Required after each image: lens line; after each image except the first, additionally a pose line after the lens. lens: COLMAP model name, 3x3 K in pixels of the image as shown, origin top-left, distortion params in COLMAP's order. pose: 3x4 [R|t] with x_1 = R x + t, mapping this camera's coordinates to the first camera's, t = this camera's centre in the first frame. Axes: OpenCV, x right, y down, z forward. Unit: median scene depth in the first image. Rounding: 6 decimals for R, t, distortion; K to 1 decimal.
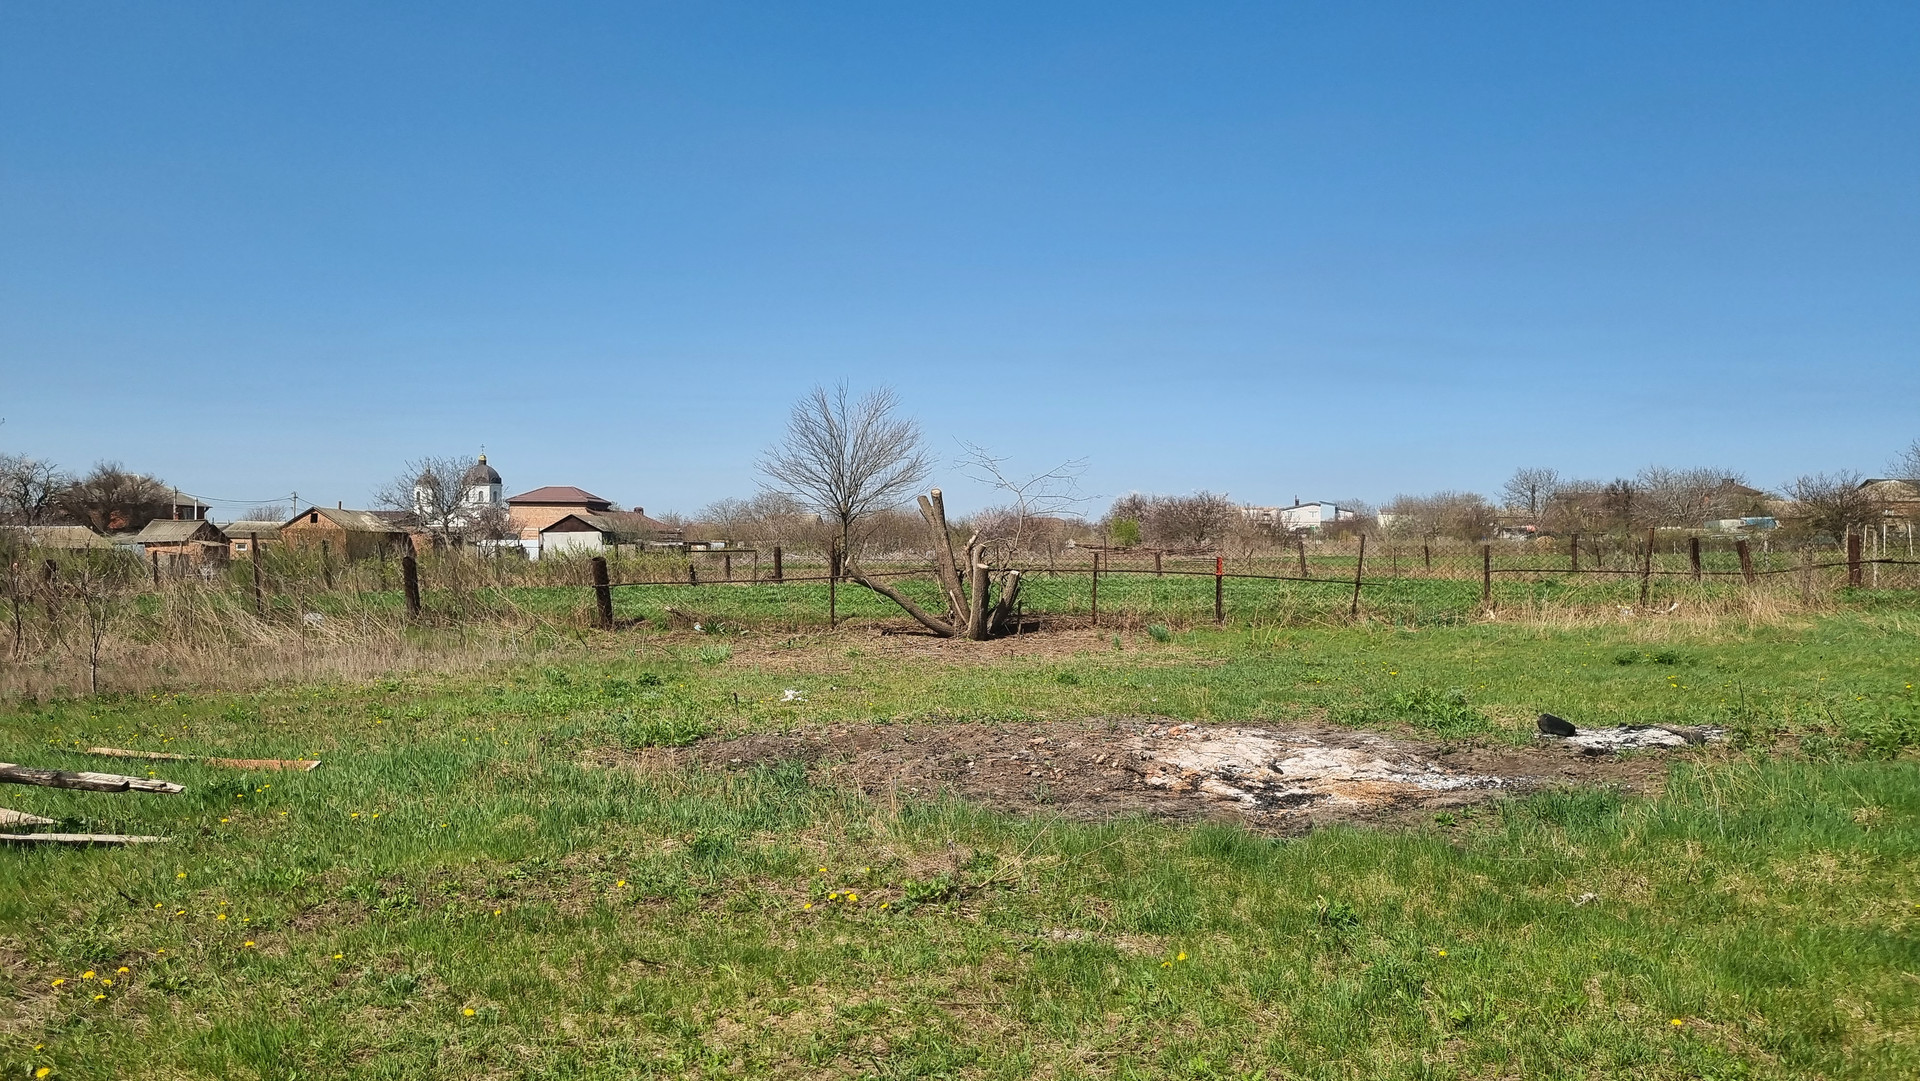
lens RADIAL K [[1460.6, 0, 960.2], [0, 1460.6, 538.0], [0, 0, 1]] dist [0.003959, 0.003207]
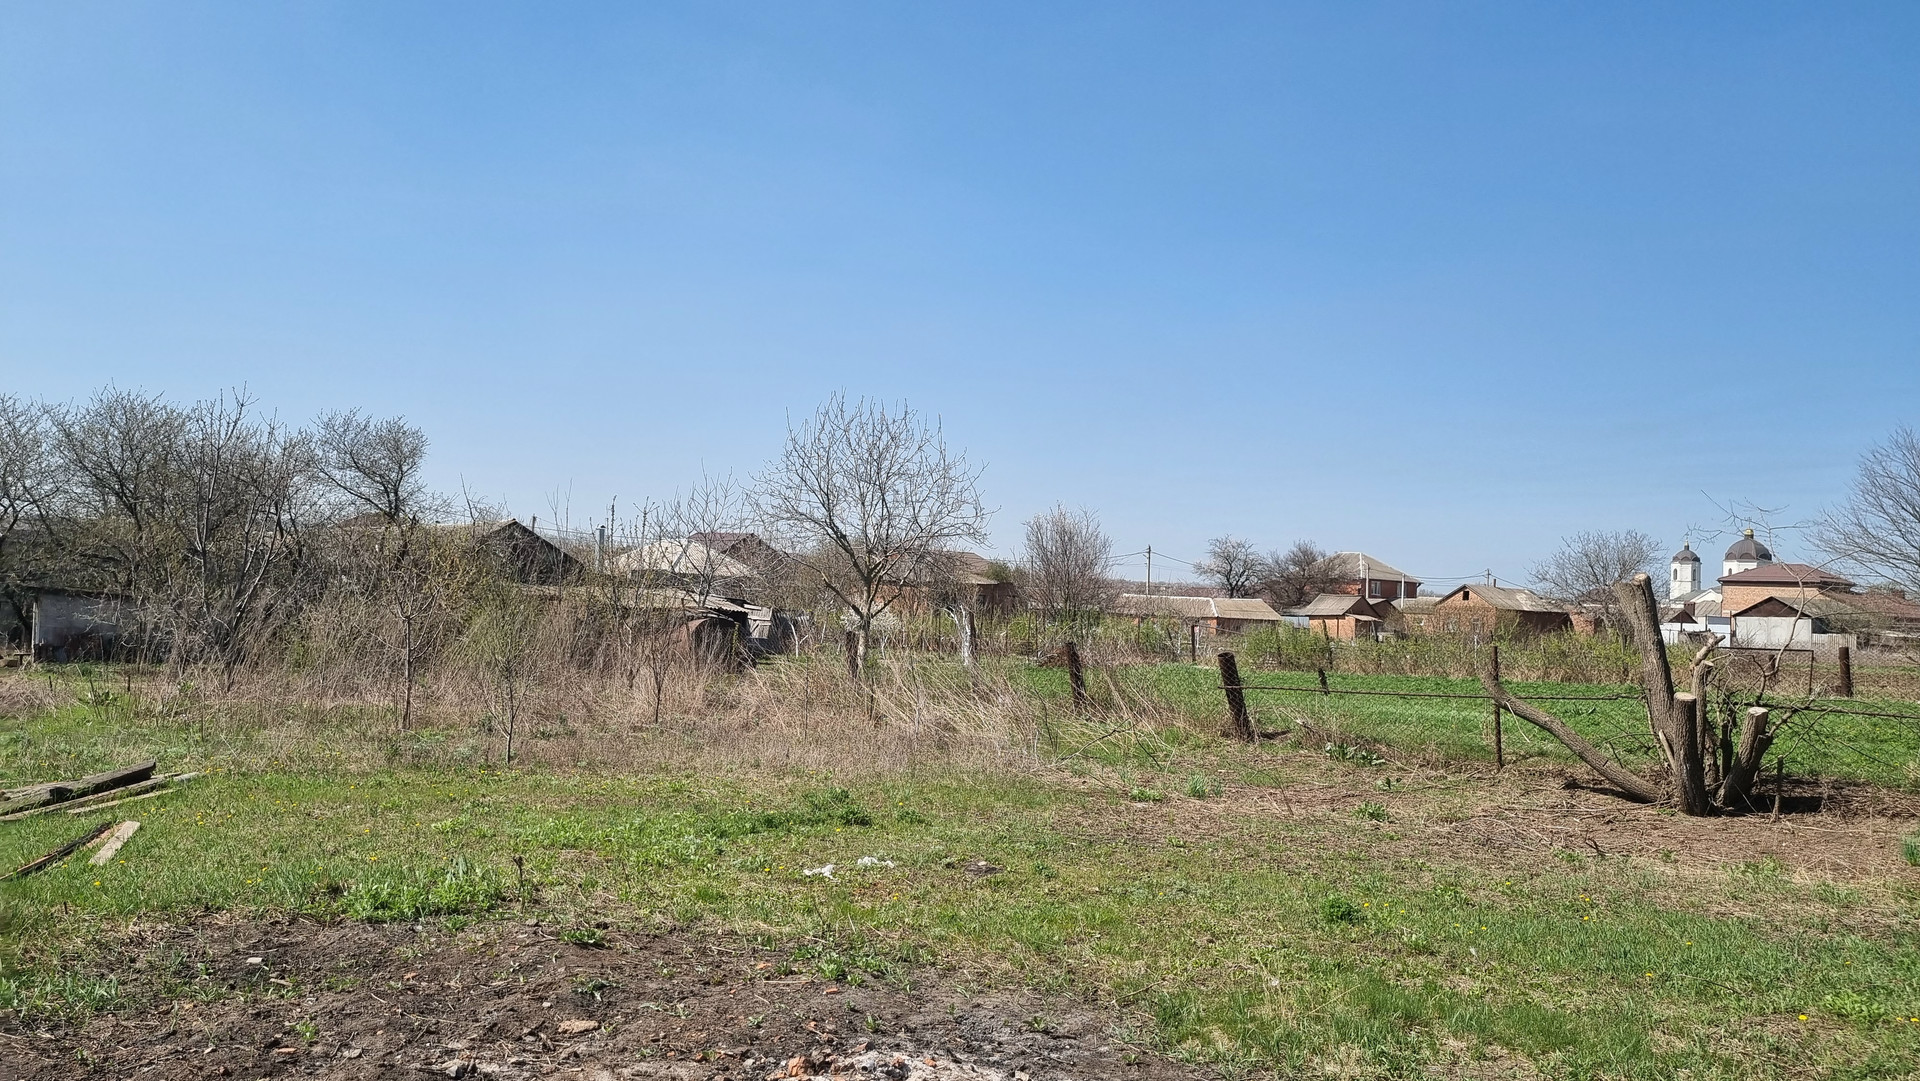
lens RADIAL K [[1460.6, 0, 960.0], [0, 1460.6, 543.5], [0, 0, 1]] dist [0.003959, 0.003207]
pose [[0.663350, -0.008439, -0.748262, 0.074695], [-0.027719, 0.998973, -0.035841, -0.004022], [0.747796, 0.044516, 0.662435, 0.094236]]
